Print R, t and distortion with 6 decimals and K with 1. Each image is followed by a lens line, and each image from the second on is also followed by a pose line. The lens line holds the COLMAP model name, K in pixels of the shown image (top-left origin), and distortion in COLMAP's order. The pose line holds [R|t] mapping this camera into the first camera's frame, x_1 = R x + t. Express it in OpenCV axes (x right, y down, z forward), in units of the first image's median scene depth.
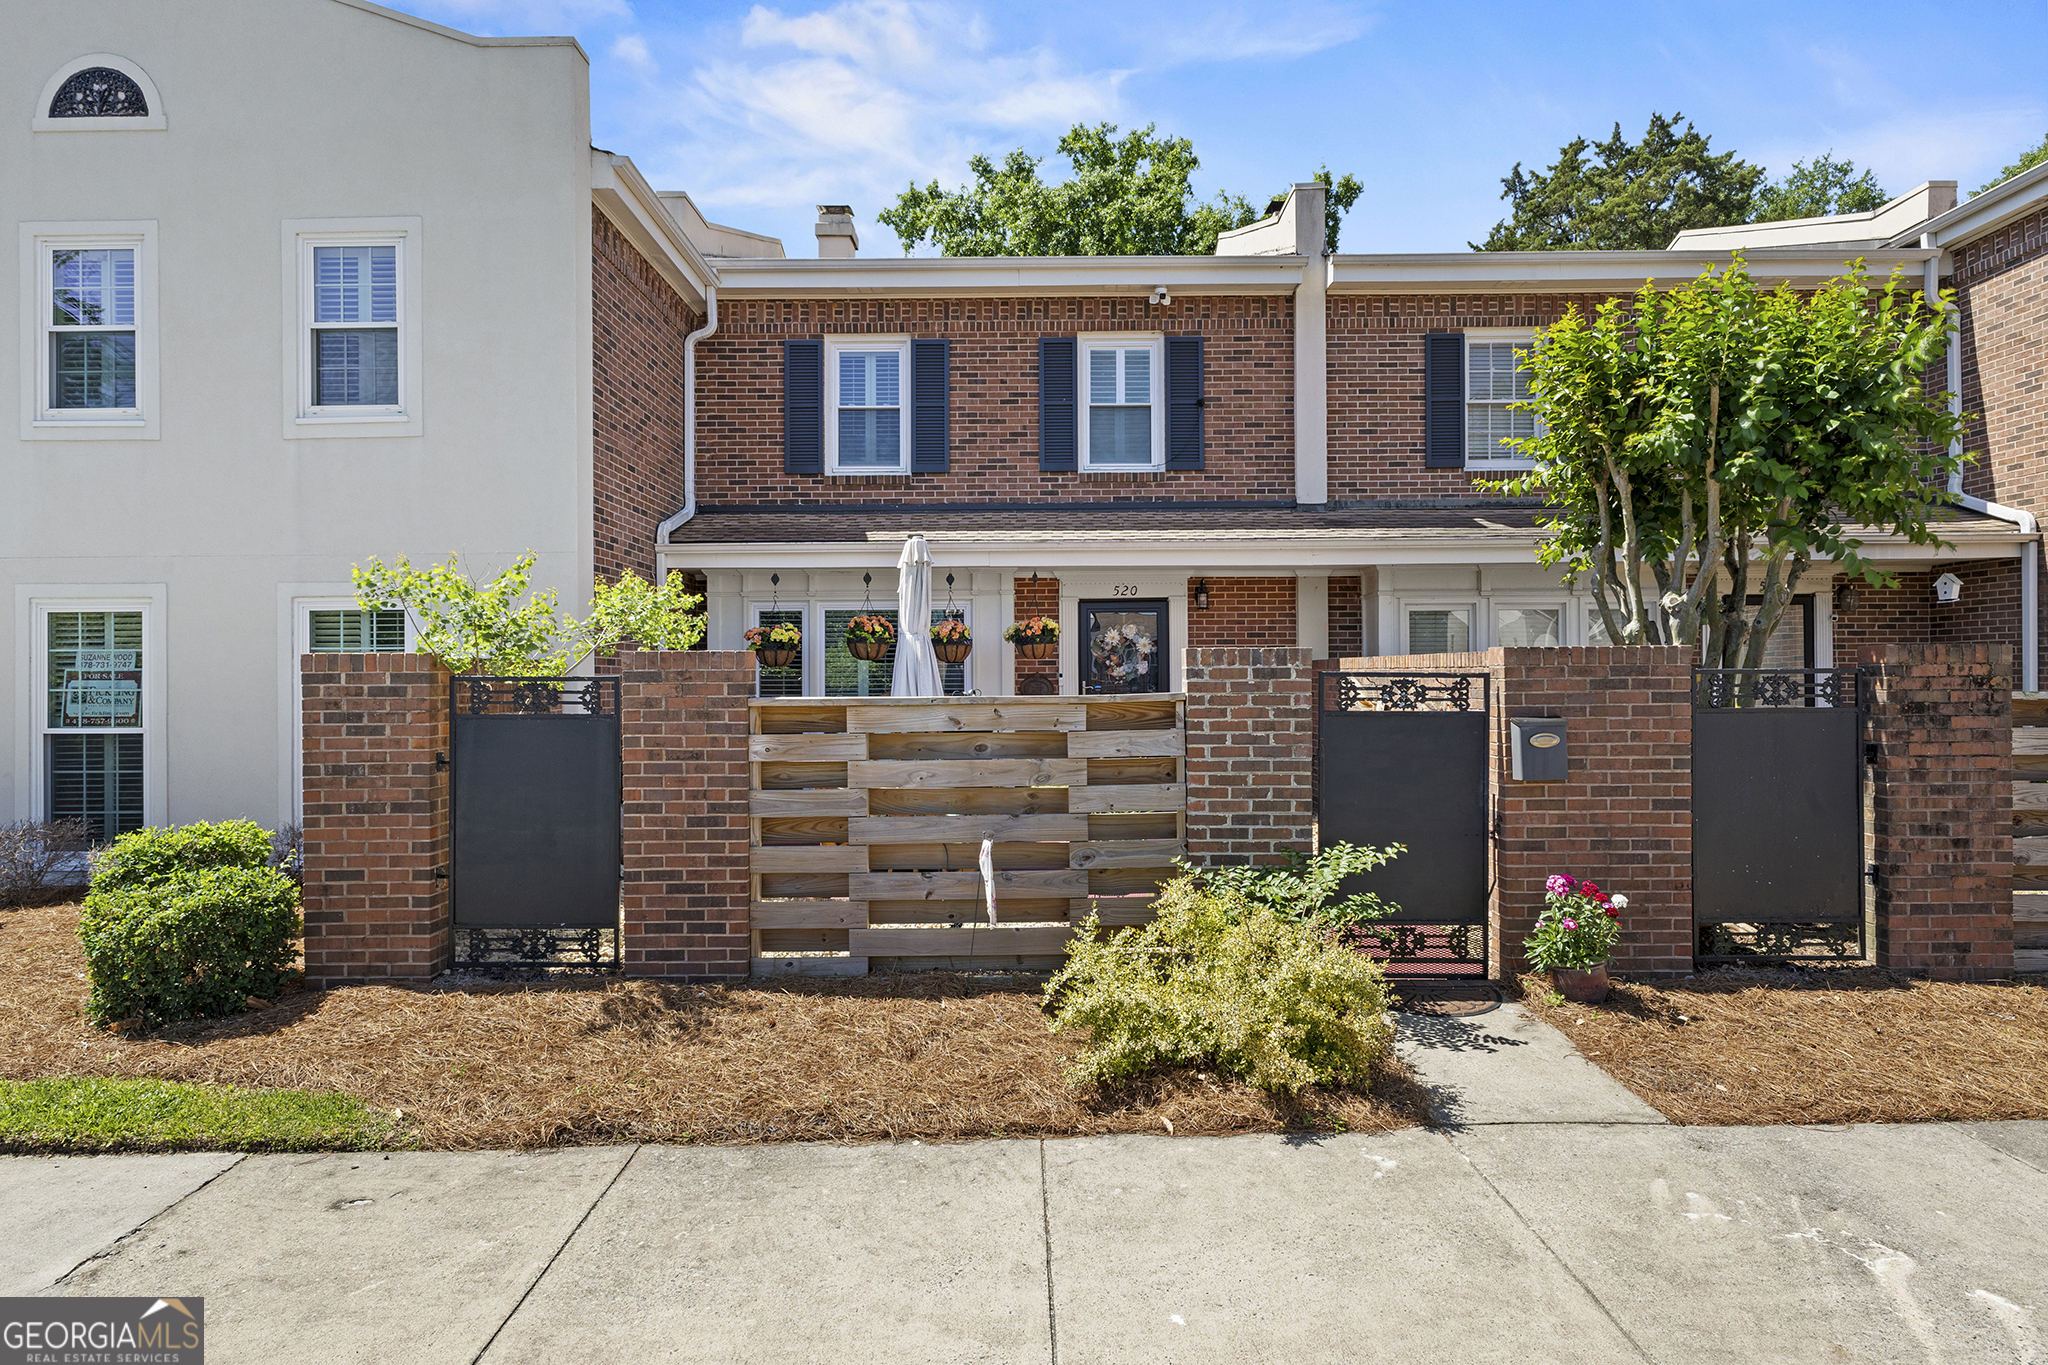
lens RADIAL K [[1145.0, 0, 1024.0], [0, 1145.0, 682.5], [0, 0, 1]] dist [0.002057, 0.000707]
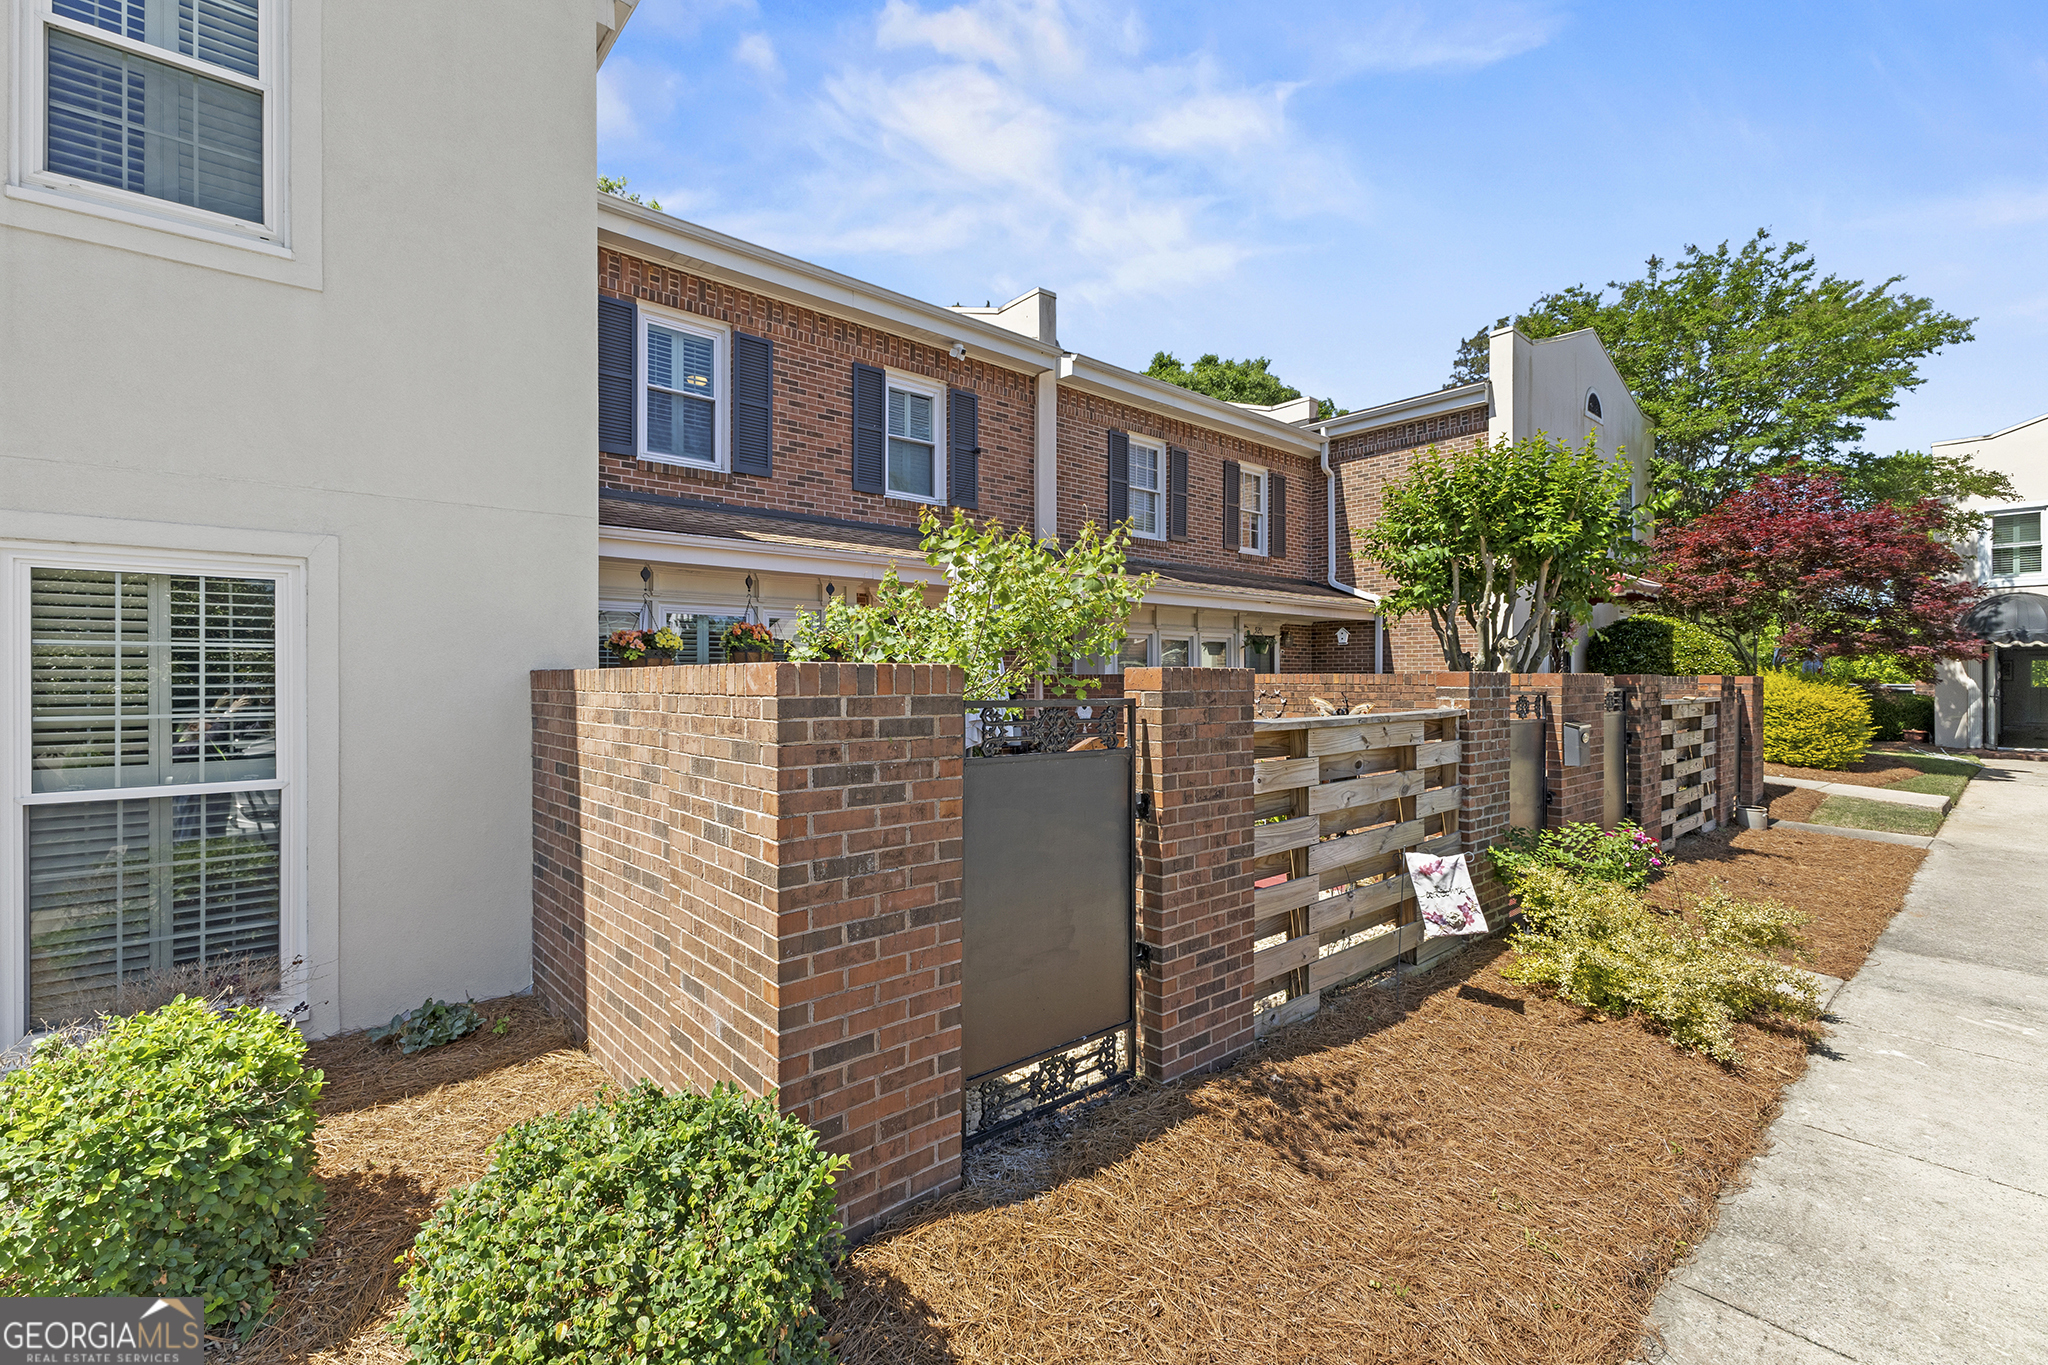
lens RADIAL K [[883.5, 0, 1024.0], [0, 883.5, 682.5], [0, 0, 1]] dist [0.005050, 0.000559]
pose [[0.756809, 0.003780, 0.653625, -0.432481], [-0.001349, 0.999990, -0.004221, -0.007485], [-0.653635, 0.002313, 0.756807, 0.321671]]
